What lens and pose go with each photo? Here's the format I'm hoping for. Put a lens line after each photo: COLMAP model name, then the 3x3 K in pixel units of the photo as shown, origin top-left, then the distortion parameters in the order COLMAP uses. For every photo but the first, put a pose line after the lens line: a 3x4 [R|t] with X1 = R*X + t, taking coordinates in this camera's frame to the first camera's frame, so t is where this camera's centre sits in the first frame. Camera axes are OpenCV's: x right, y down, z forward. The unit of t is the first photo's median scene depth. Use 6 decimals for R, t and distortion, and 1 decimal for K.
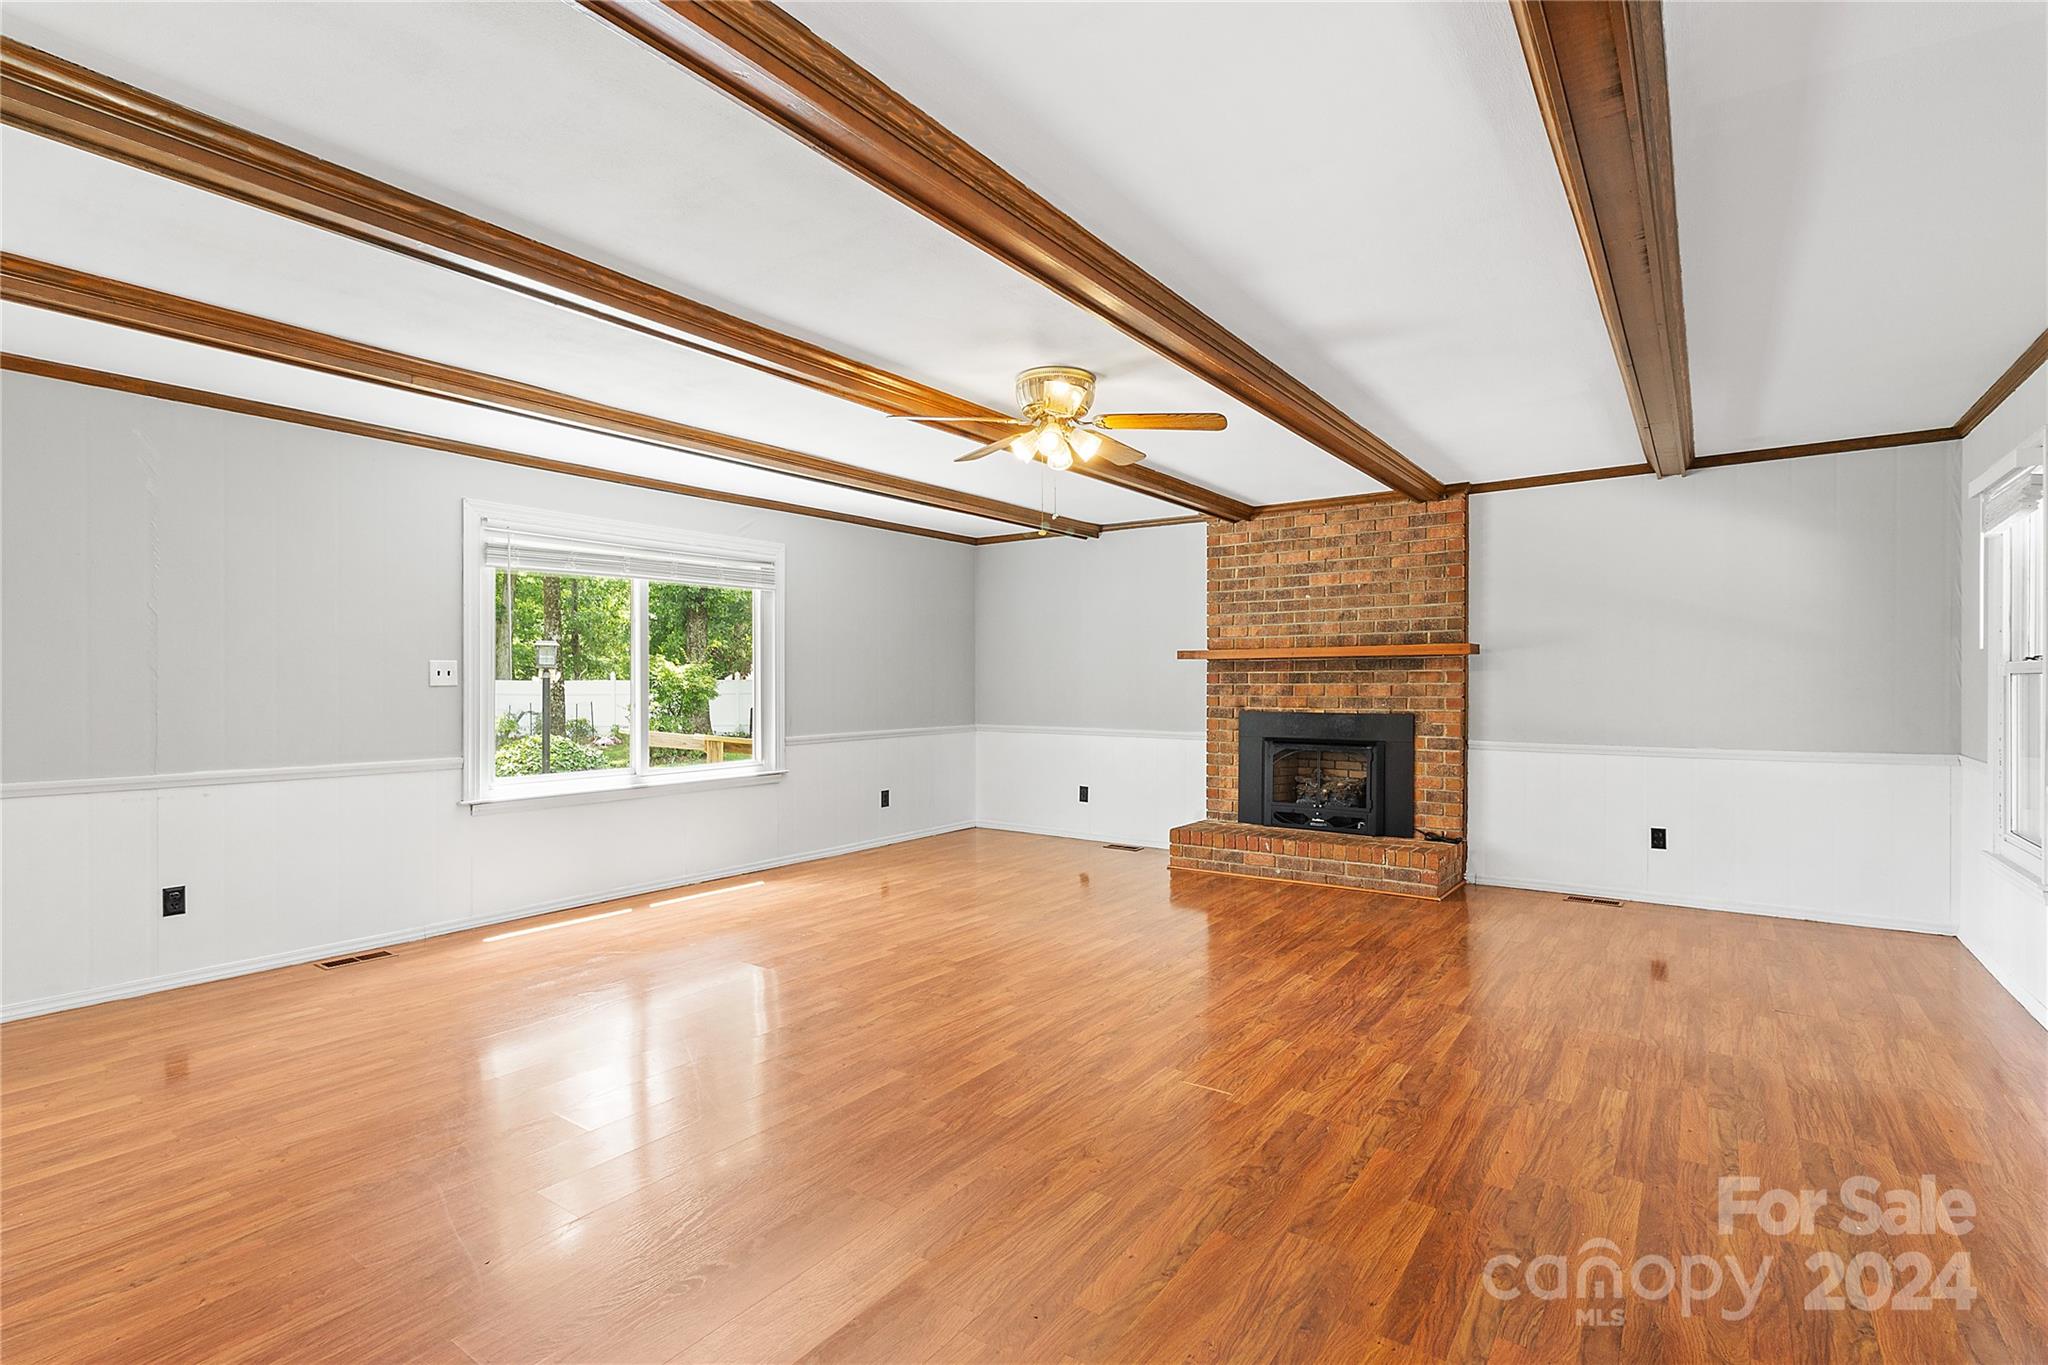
lens RADIAL K [[949.7, 0, 1041.0], [0, 949.7, 683.4], [0, 0, 1]] dist [0.005541, 0.000397]
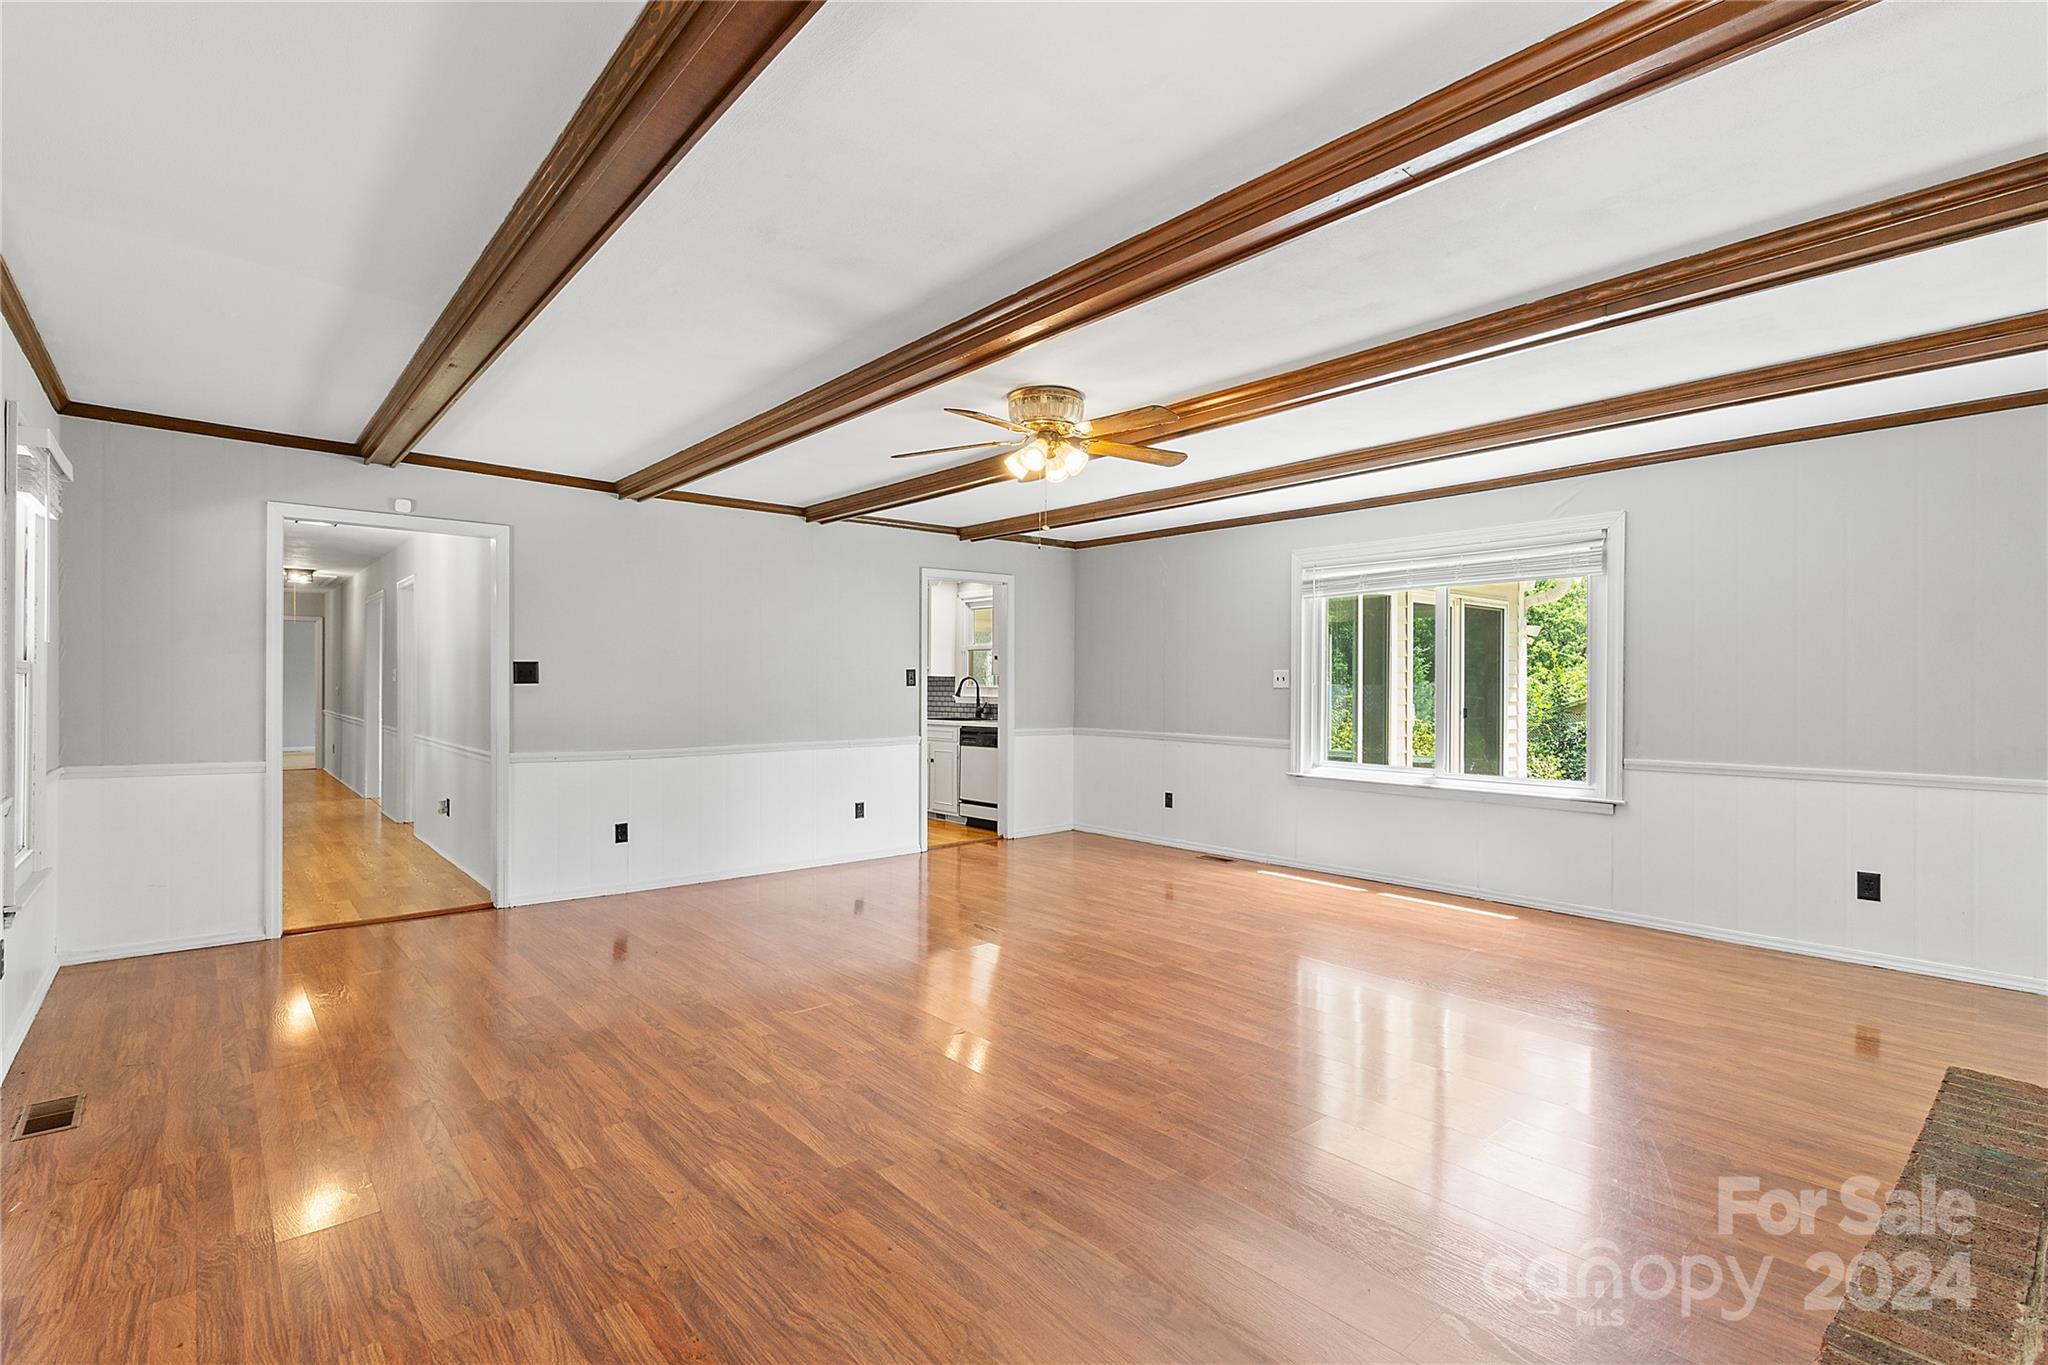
lens RADIAL K [[949.7, 0, 1031.2], [0, 949.7, 680.4], [0, 0, 1]] dist [0.005541, 0.000397]
pose [[-0.237737, -0.003096, -0.971325, 0.918777], [-0.005846, 0.999981, -0.001756, -0.004692], [0.971312, 0.005261, -0.237751, 1.092233]]
